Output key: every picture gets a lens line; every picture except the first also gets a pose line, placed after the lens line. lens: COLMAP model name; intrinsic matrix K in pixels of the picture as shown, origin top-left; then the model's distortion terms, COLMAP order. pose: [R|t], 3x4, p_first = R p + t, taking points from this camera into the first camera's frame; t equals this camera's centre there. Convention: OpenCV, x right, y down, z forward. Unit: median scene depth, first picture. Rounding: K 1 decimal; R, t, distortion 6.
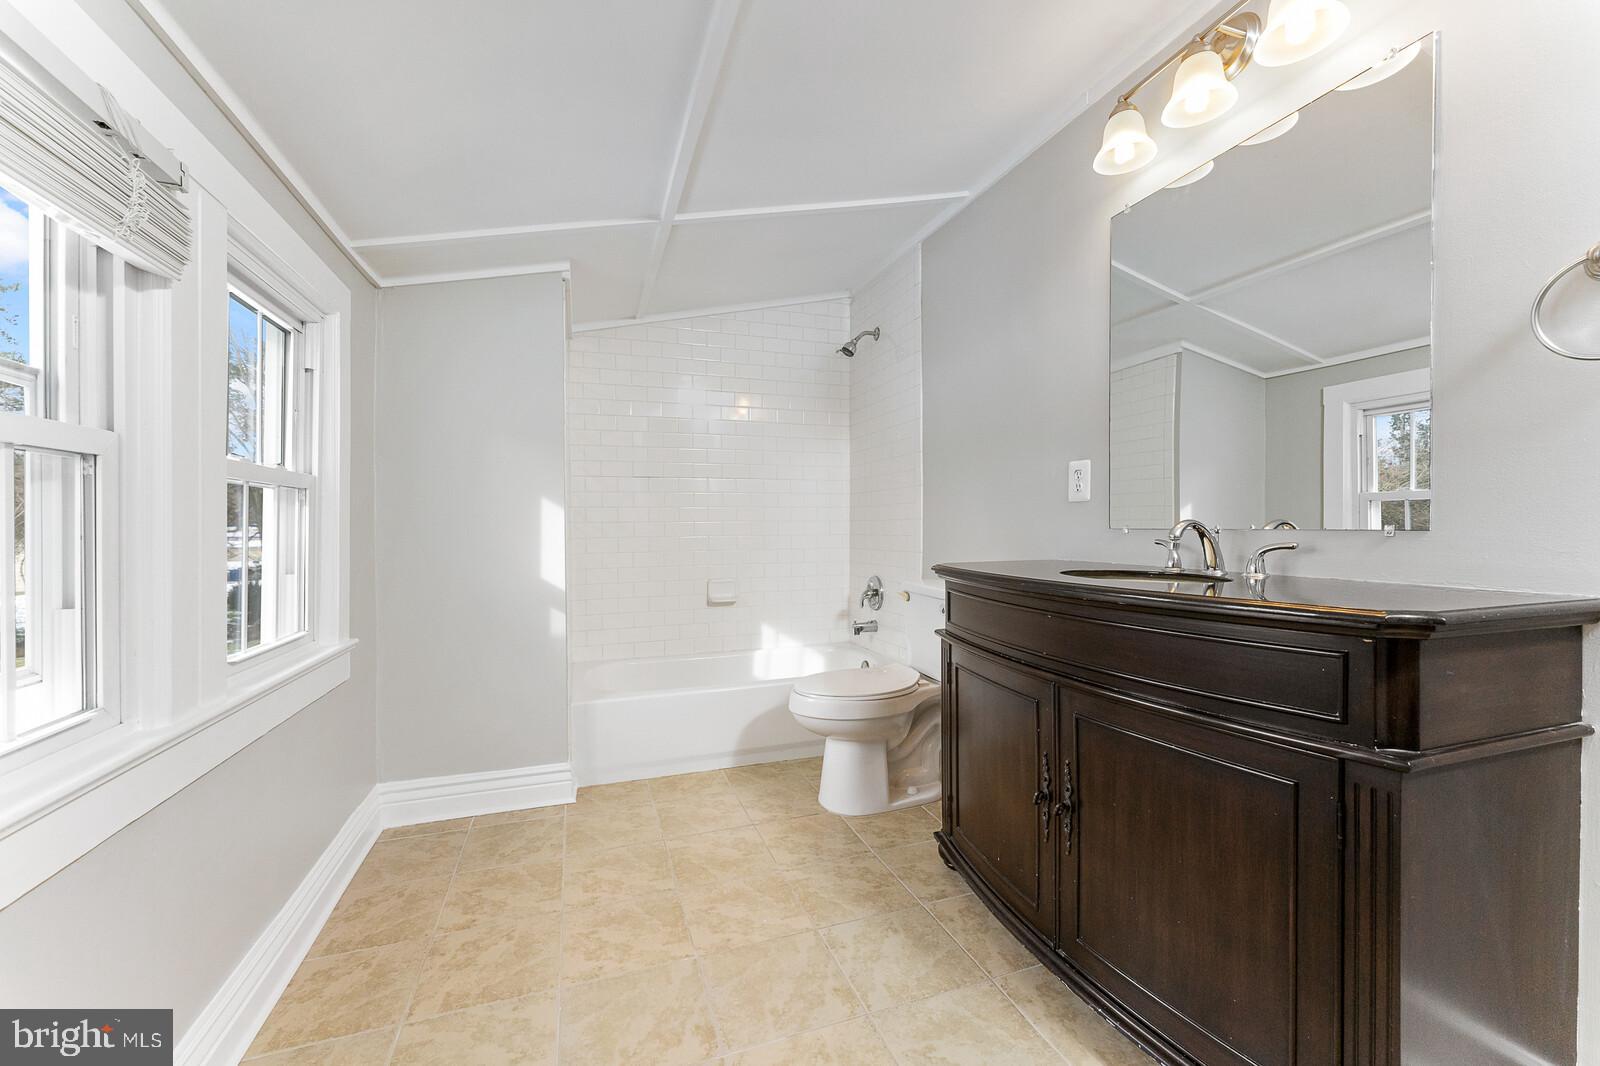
lens RADIAL K [[650.4, 0, 802.3], [0, 650.4, 529.6], [0, 0, 1]] dist [0.002362, -0.000554]
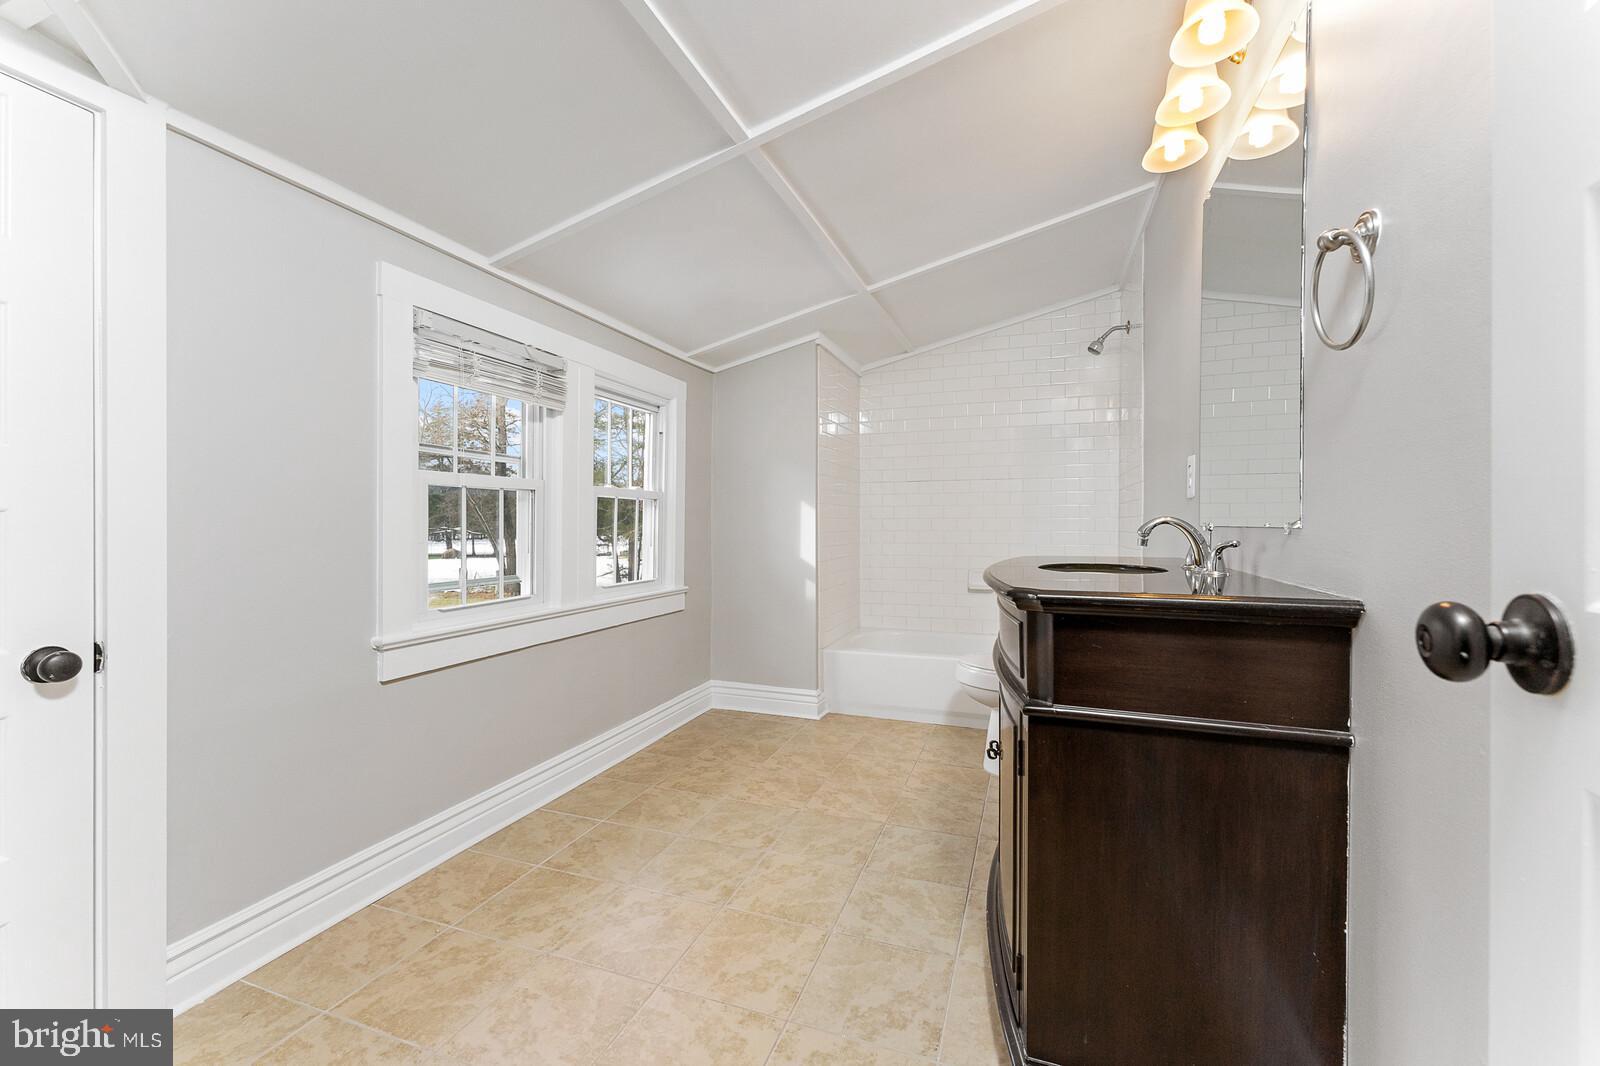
lens RADIAL K [[650.4, 0, 802.0], [0, 650.4, 525.9], [0, 0, 1]] dist [0.002362, -0.000554]
pose [[0.770454, 0.009173, -0.637430, 0.642659], [-0.009595, 0.999950, 0.002793, 0.001312], [0.637424, 0.003964, 0.770503, -0.121381]]
